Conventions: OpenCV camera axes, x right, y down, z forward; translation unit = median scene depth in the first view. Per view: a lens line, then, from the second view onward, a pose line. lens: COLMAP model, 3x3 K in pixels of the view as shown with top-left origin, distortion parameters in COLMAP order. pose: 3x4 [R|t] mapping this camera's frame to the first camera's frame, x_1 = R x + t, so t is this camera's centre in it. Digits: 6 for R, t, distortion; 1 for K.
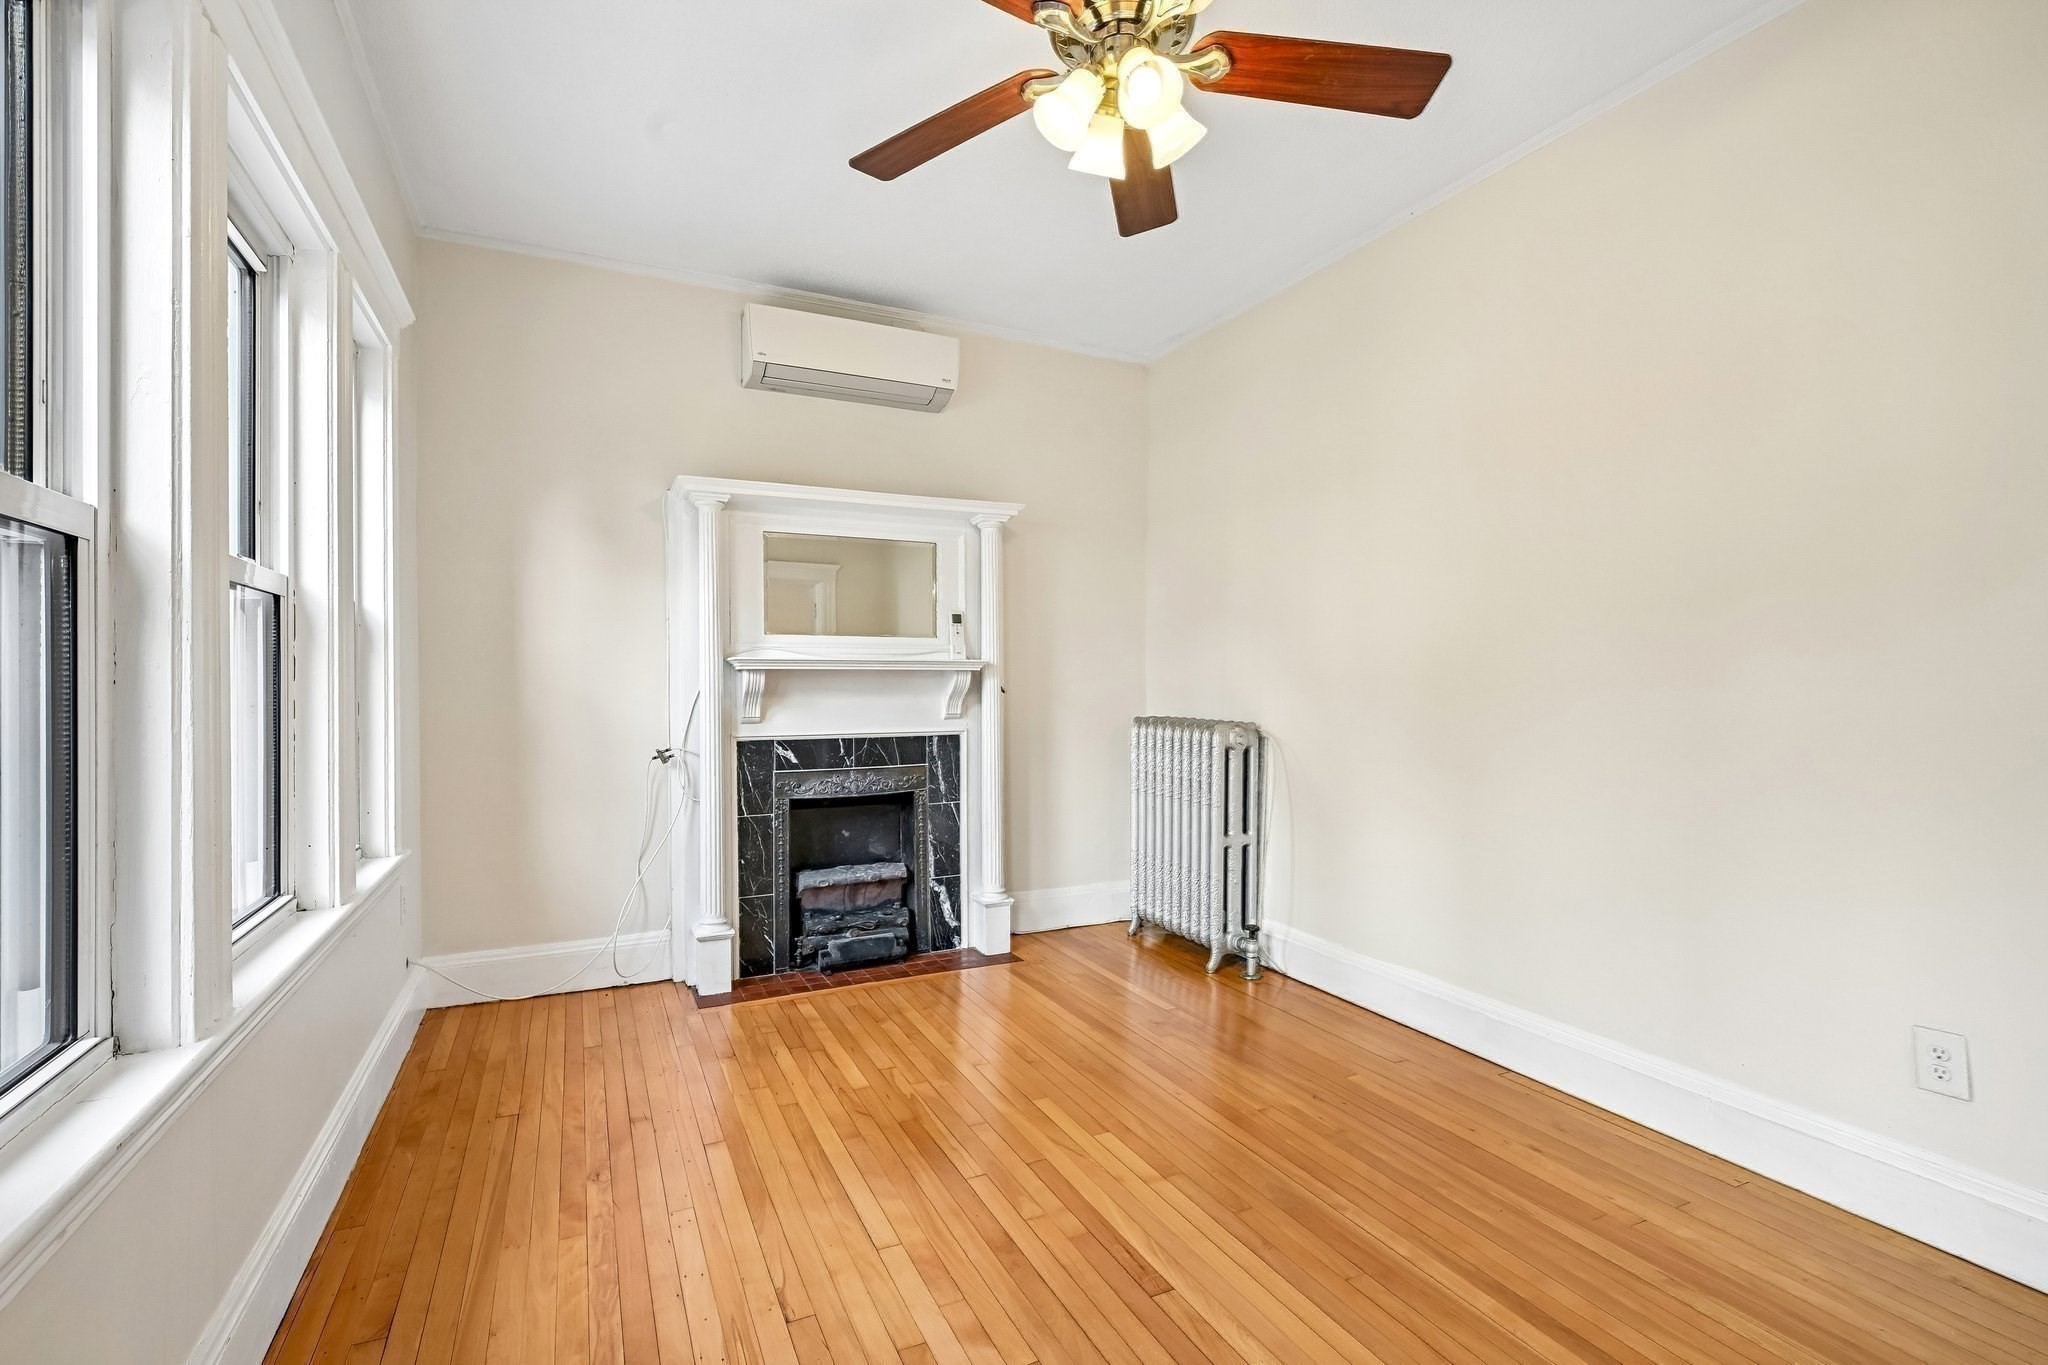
lens RADIAL K [[931.3, 0, 1020.7], [0, 931.3, 687.5], [0, 0, 1]] dist [-0.003685, -0.000218]
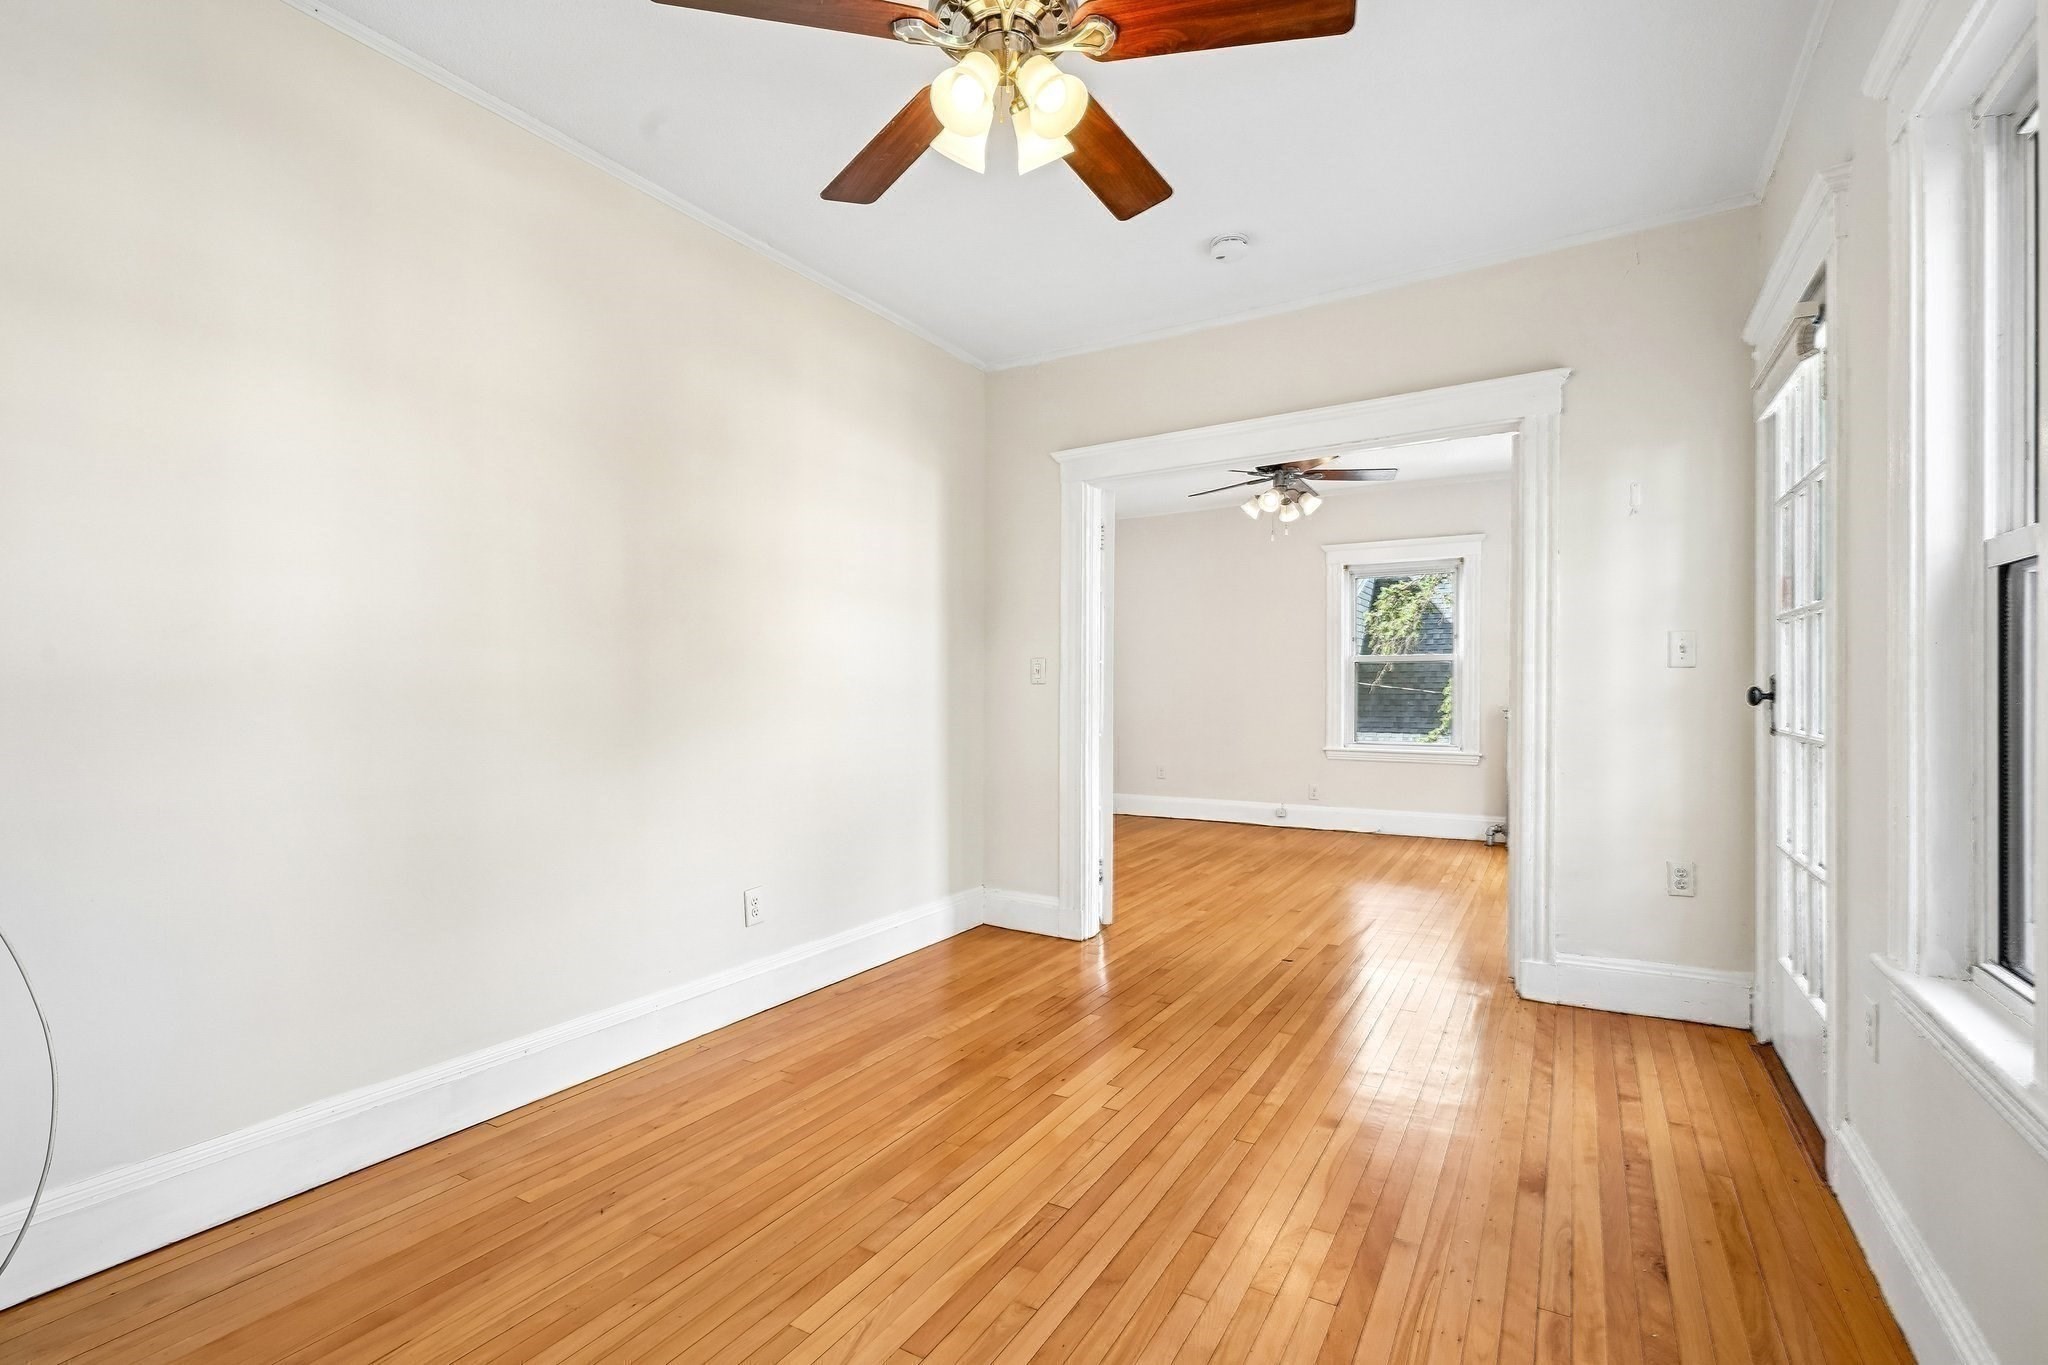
lens RADIAL K [[931.3, 0, 1016.5], [0, 931.3, 691.0], [0, 0, 1]] dist [-0.003685, -0.000218]
pose [[-0.559892, 0.008680, 0.828520, -0.337682], [0.008849, 0.999951, -0.004496, 0.004078], [-0.828518, 0.004814, -0.559941, 0.722998]]
